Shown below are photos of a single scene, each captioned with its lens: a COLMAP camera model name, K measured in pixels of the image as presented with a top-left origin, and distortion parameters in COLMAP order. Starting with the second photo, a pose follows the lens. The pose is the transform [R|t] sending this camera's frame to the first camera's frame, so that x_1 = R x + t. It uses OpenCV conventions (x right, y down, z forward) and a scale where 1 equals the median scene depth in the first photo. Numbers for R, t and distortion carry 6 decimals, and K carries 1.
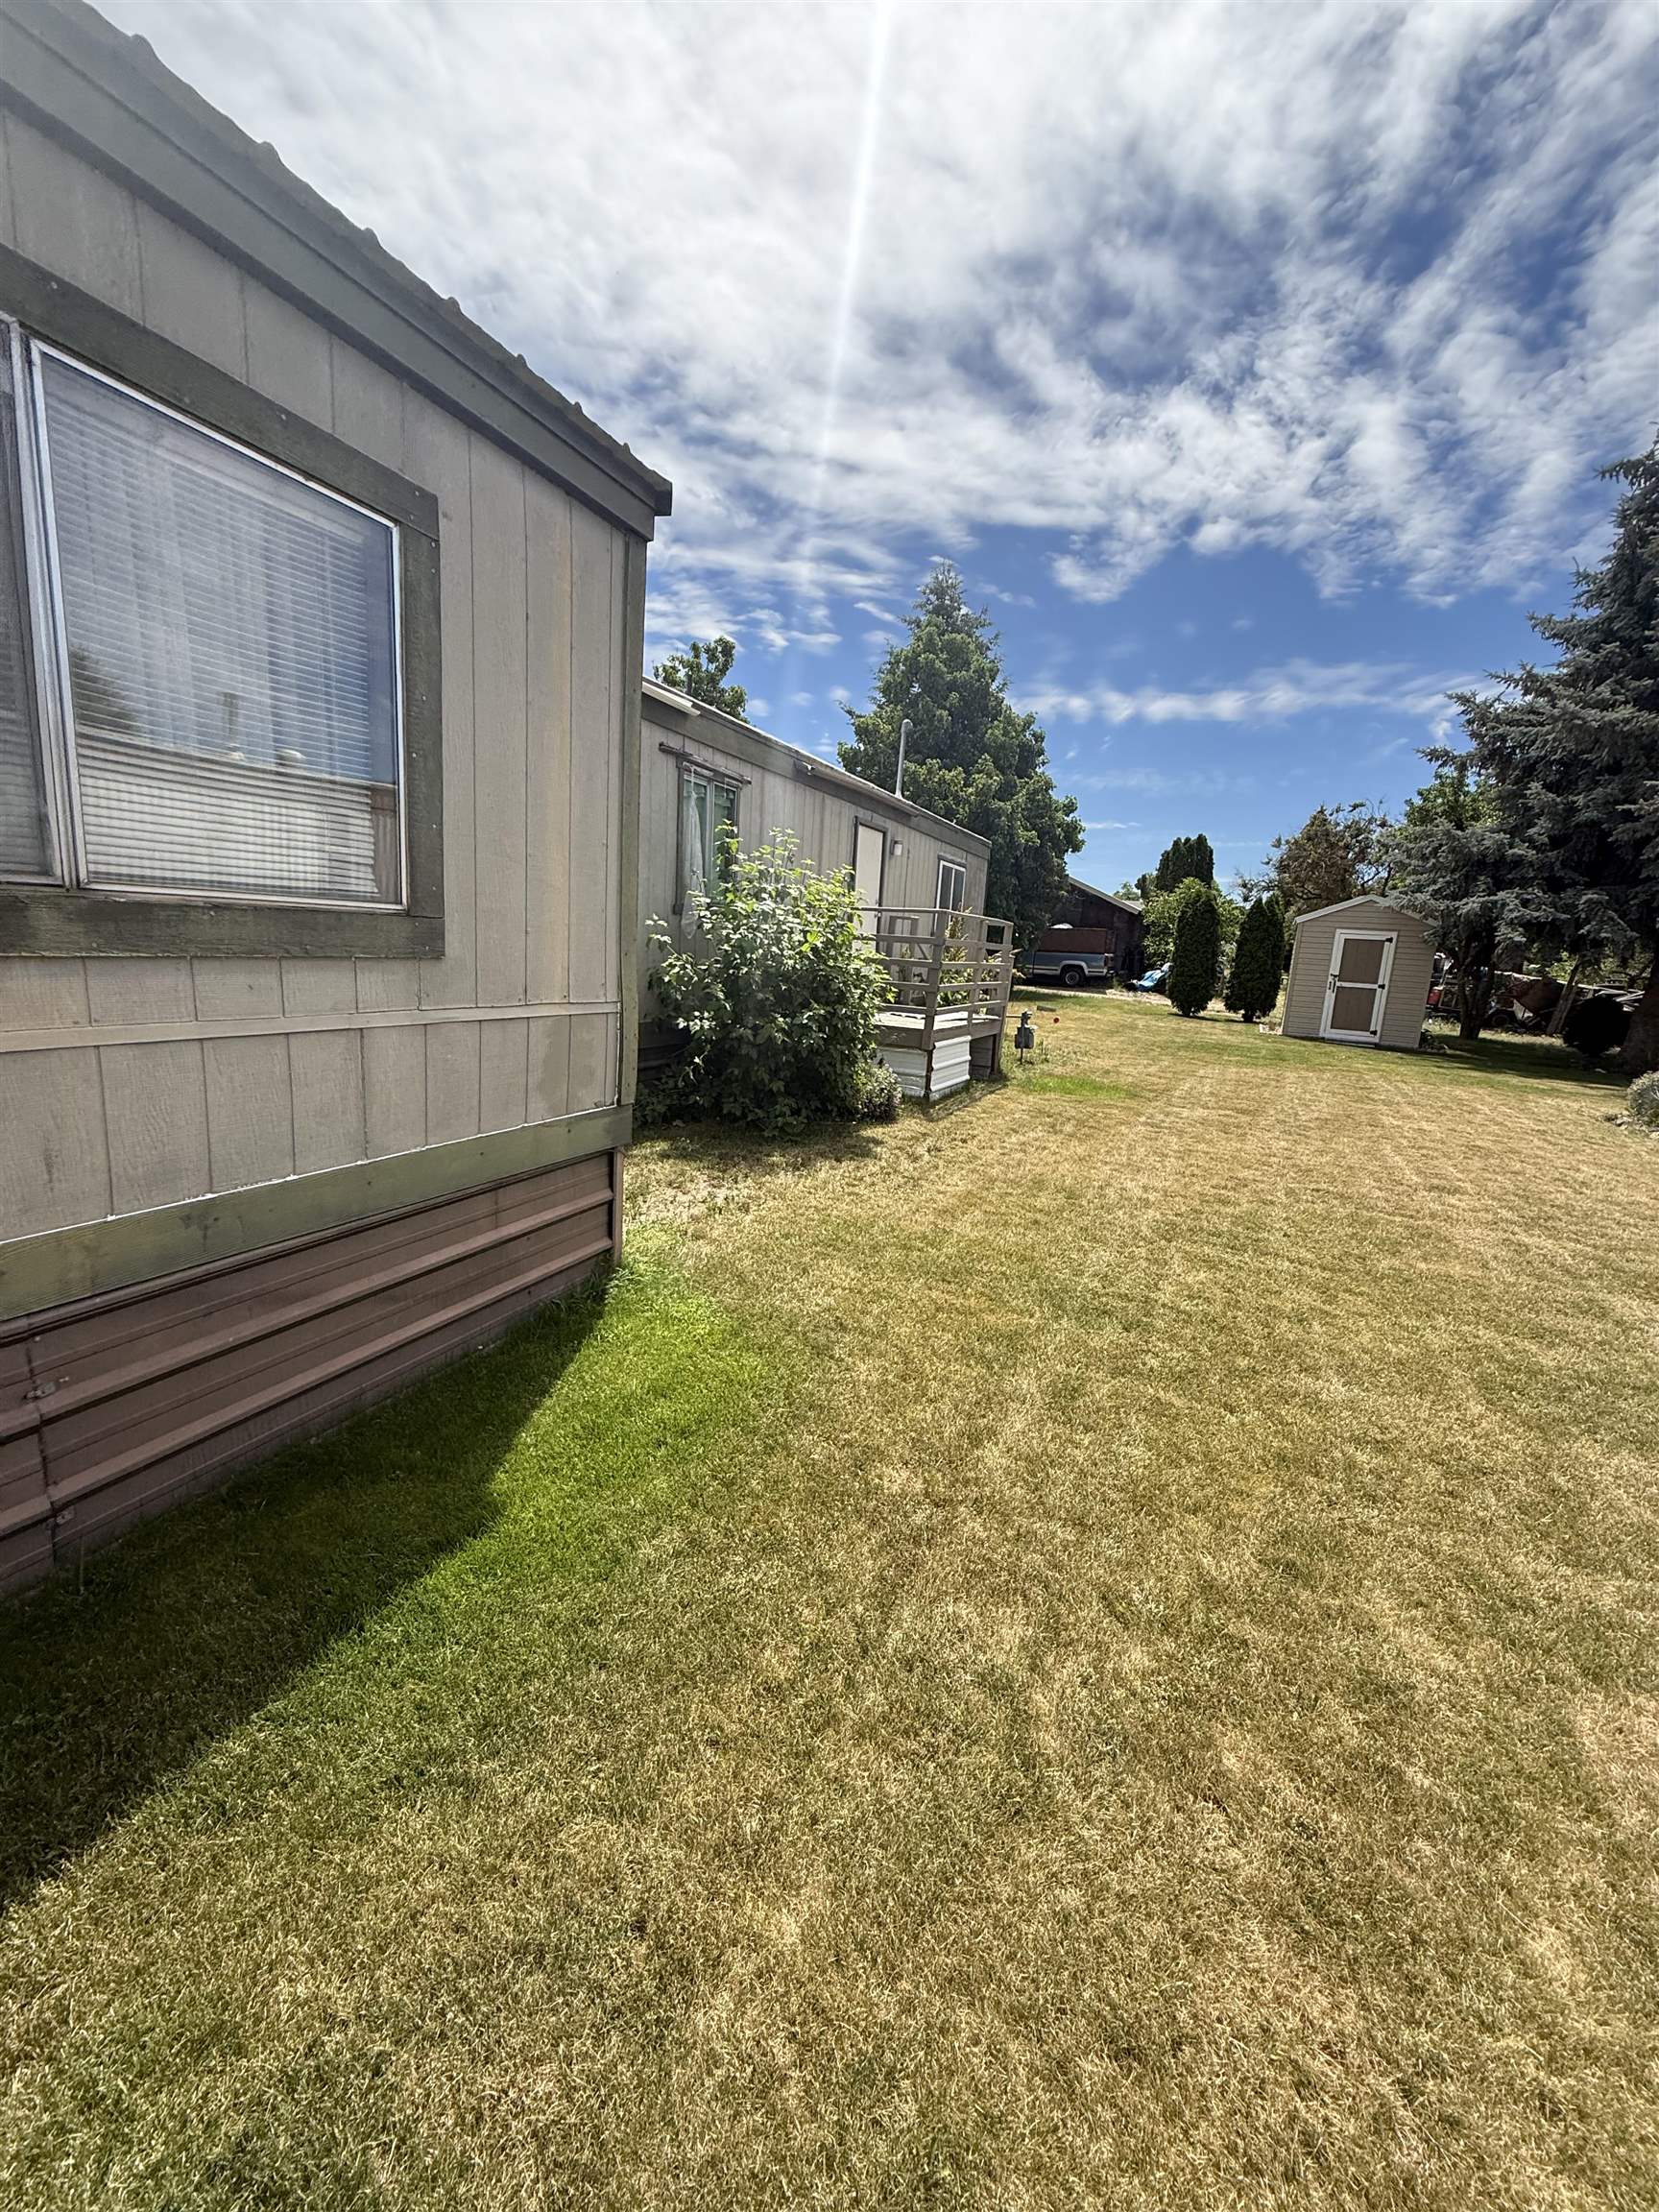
lens RADIAL K [[879.5, 0, 826.7], [0, 879.5, 1084.2], [0, 0, 1]] dist [0.000750, 0.000609]
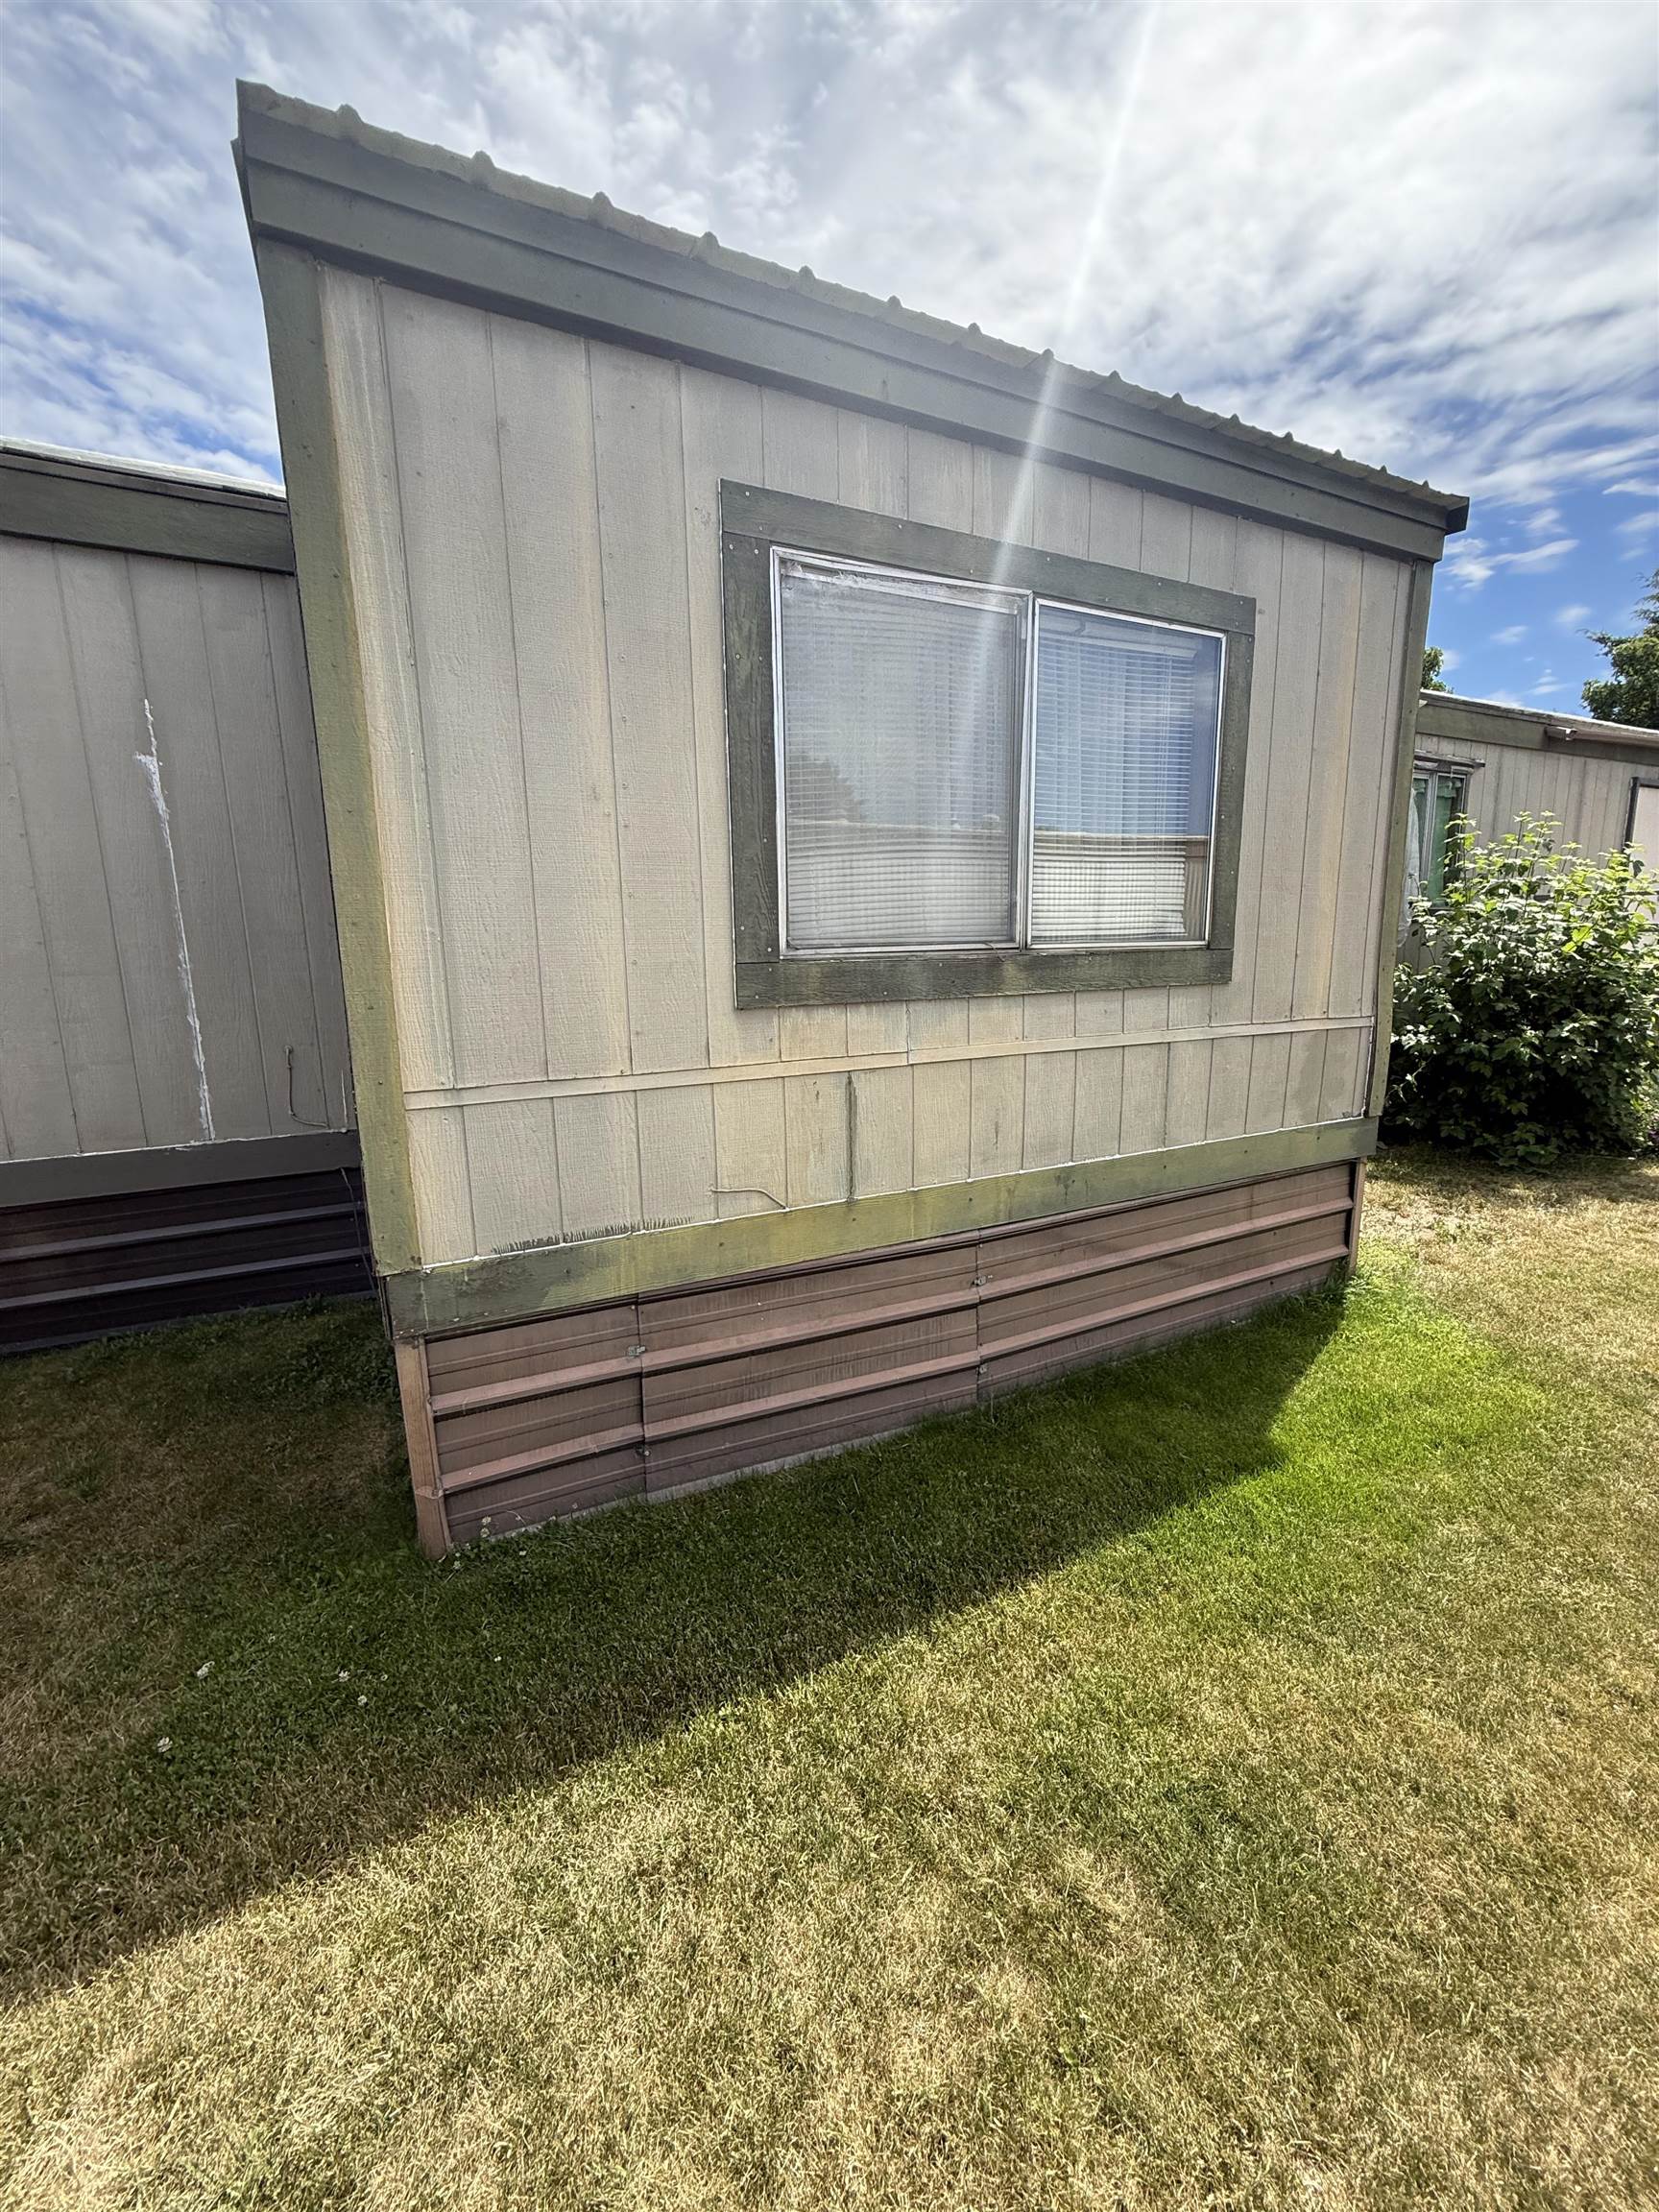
lens RADIAL K [[879.5, 0, 827.1], [0, 879.5, 1092.7], [0, 0, 1]] dist [0.000750, 0.000609]
pose [[0.782115, 0.029534, -0.622434, -0.092582], [-0.036354, 0.999337, 0.001737, 0.017423], [0.622073, 0.021270, 0.782670, -0.201263]]
